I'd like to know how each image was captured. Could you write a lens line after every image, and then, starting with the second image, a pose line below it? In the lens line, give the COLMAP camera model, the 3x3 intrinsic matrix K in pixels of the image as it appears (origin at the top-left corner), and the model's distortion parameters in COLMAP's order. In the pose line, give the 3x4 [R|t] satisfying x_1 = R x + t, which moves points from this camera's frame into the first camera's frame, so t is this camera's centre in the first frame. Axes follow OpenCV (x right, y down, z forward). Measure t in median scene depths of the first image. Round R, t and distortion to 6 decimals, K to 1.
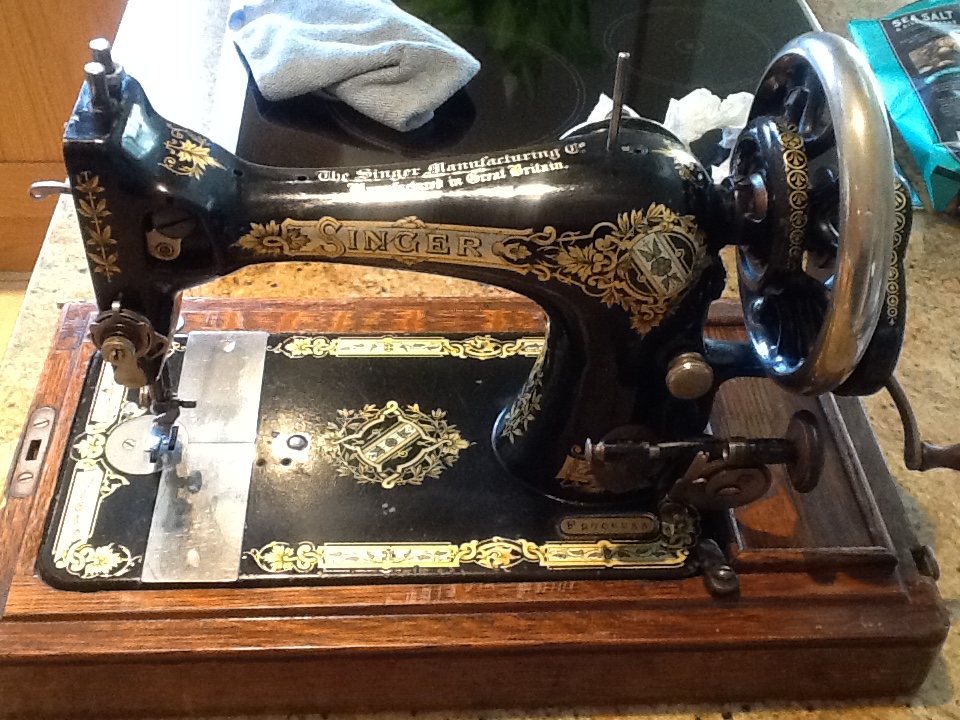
lens RADIAL K [[1196.7, 0, 479.7], [0, 1196.7, 359.2], [0, 0, 1]] dist [-0.014682, 0.000000]
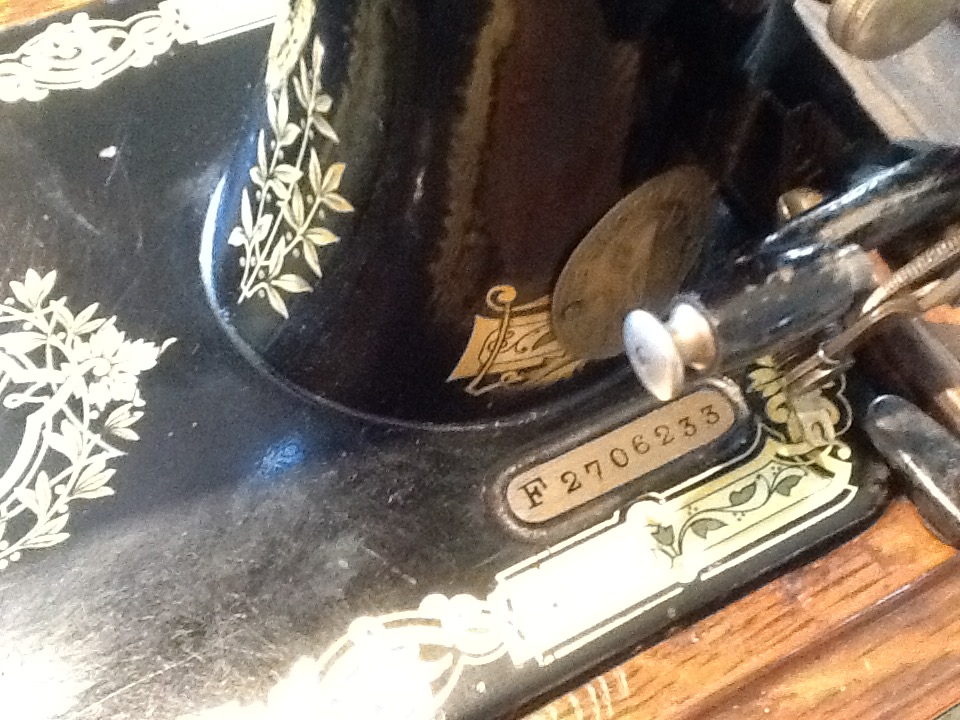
lens RADIAL K [[1196.7, 0, 482.3], [0, 1196.7, 359.9], [0, 0, 1]] dist [-0.014682, 0.000000]
pose [[0.903402, -0.356493, 0.238283, -0.007405], [0.262946, 0.899528, 0.348867, -0.022462], [-0.338710, -0.252511, 0.906374, 0.665865]]
